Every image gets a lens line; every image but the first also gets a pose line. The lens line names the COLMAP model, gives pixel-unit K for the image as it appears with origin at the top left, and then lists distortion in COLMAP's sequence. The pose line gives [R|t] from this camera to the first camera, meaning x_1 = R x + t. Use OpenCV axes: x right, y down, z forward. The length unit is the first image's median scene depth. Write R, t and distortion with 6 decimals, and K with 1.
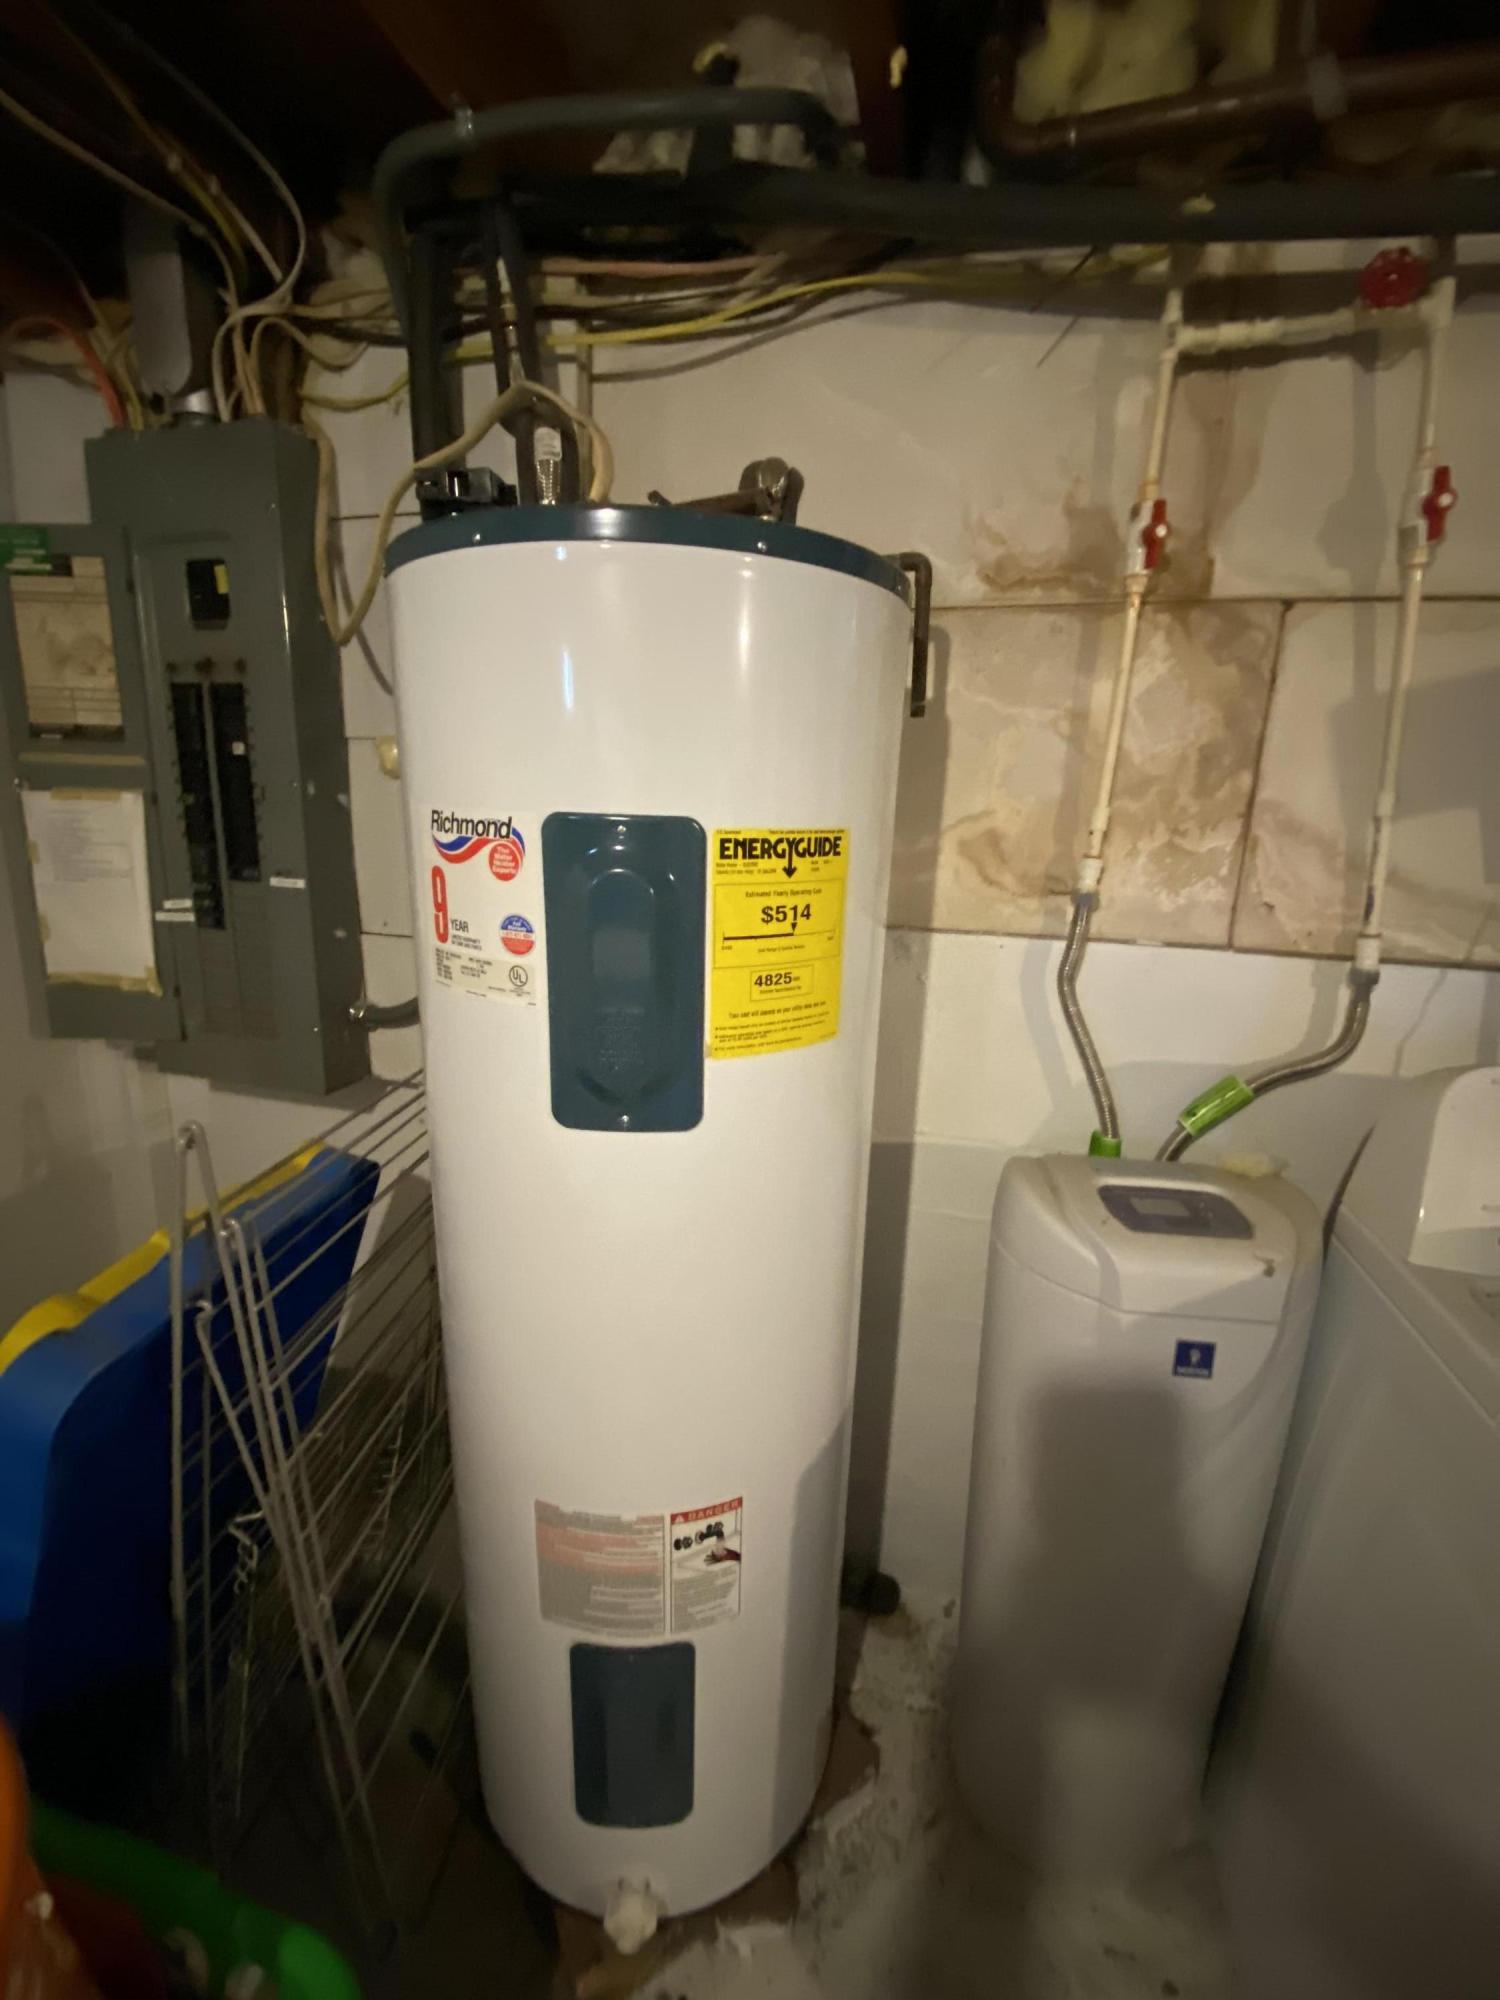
lens RADIAL K [[804.9, 0, 751.8], [0, 804.9, 1003.9], [0, 0, 1]] dist [0.003065, -0.010559]
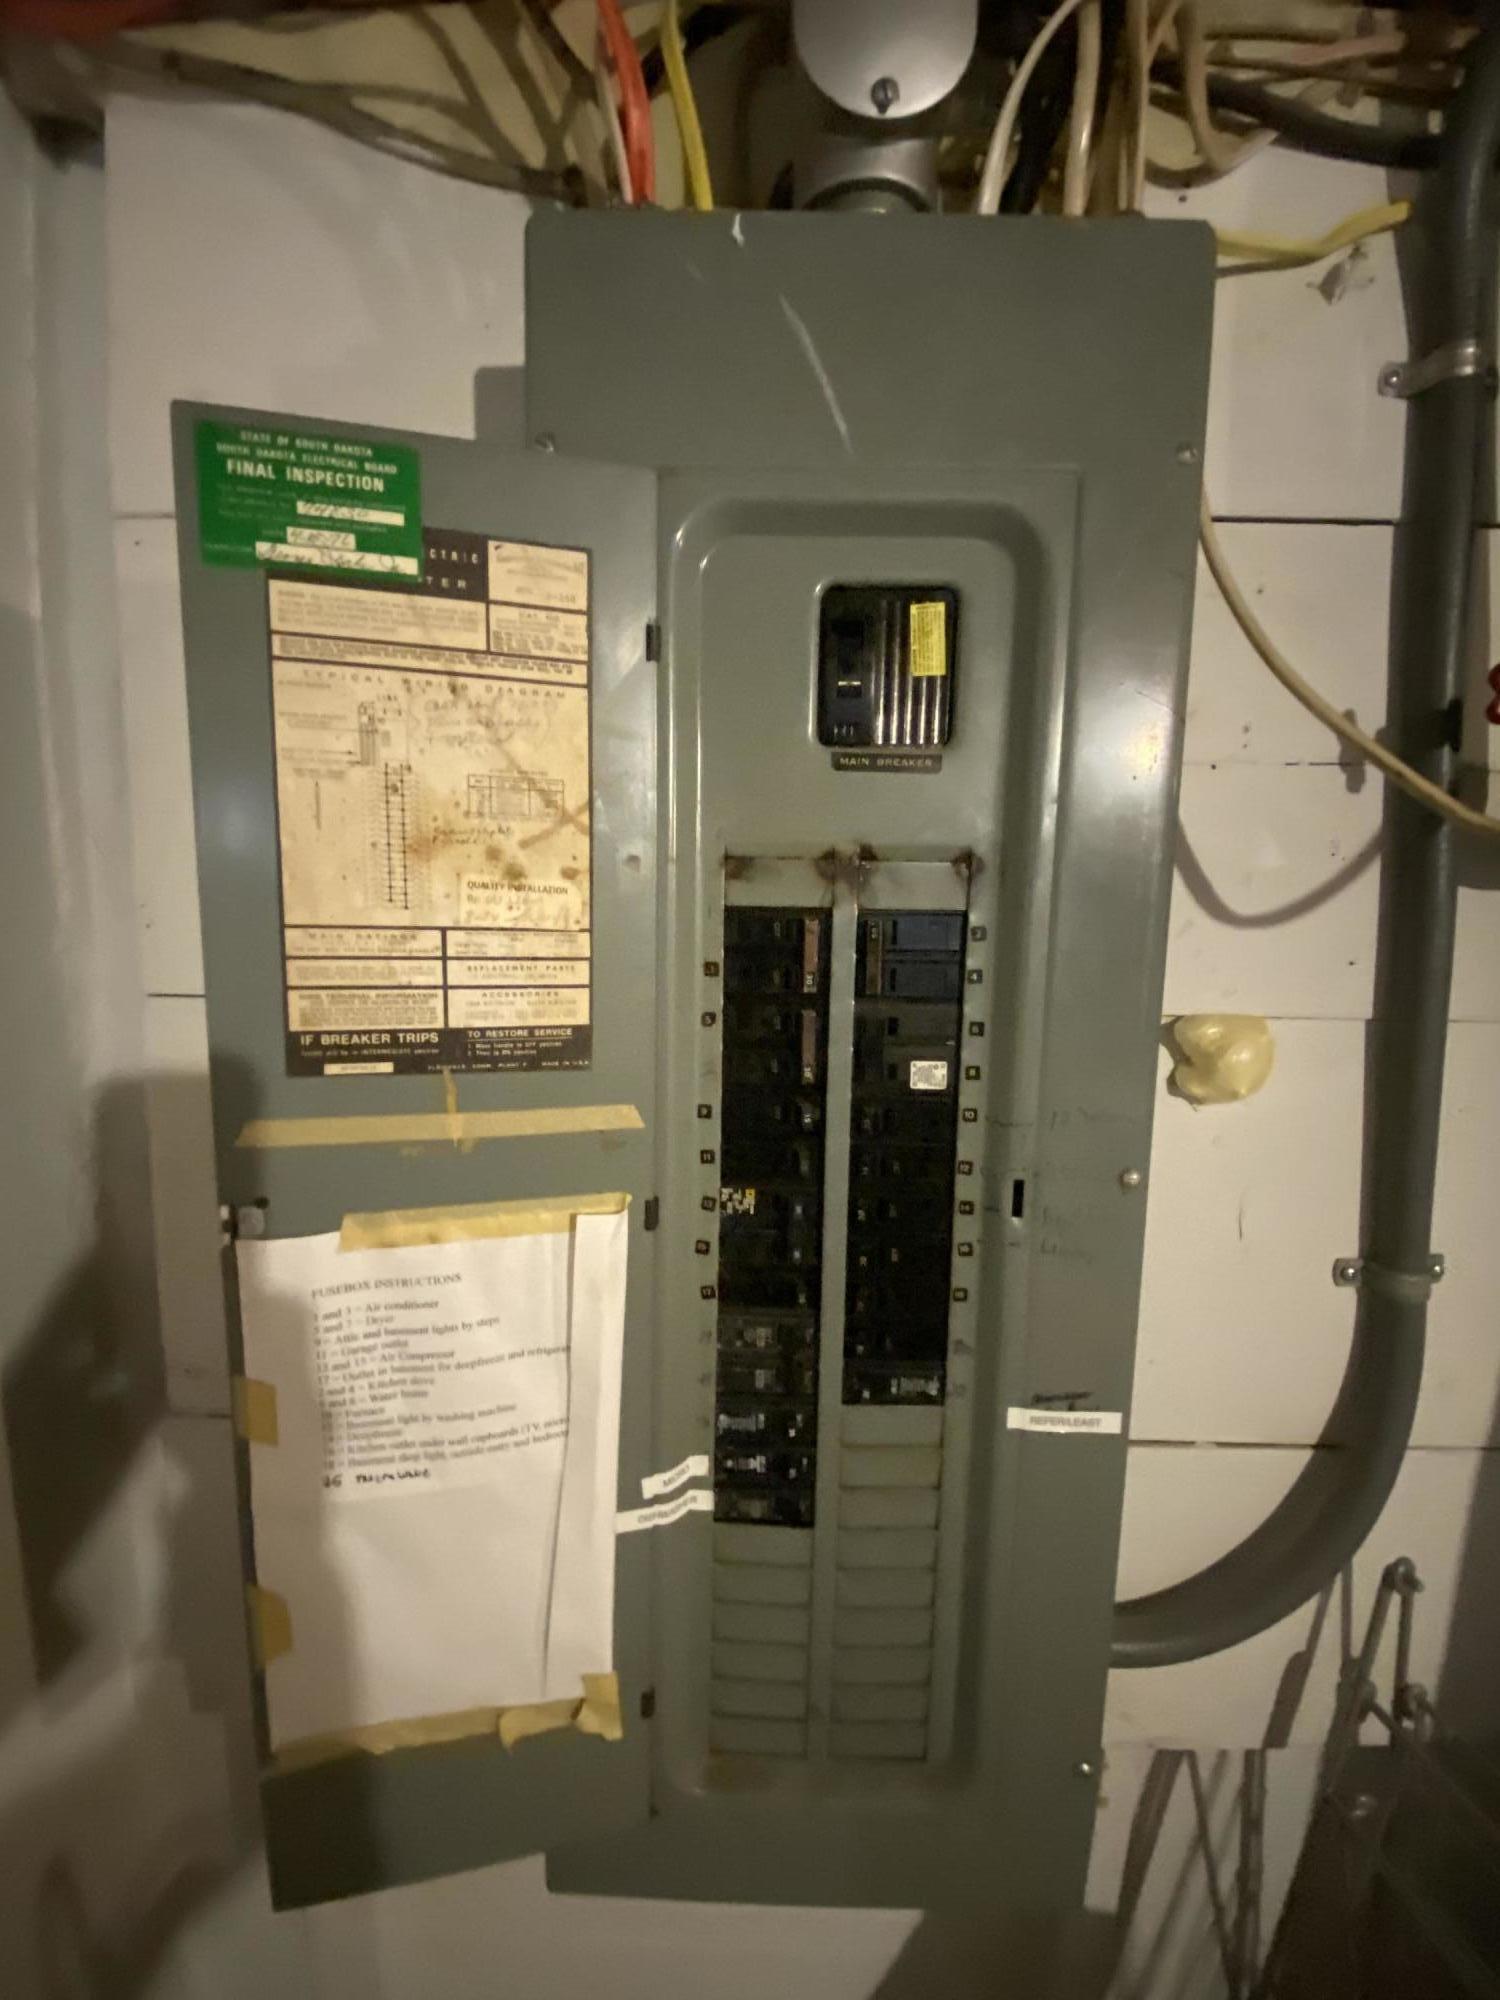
lens RADIAL K [[804.9, 0, 752.6], [0, 804.9, 986.8], [0, 0, 1]] dist [0.003065, -0.010559]
pose [[0.972177, -0.043760, 0.230125, -0.803833], [0.065620, 0.993938, -0.088212, -0.332035], [-0.224870, 0.100859, 0.969155, 0.653257]]
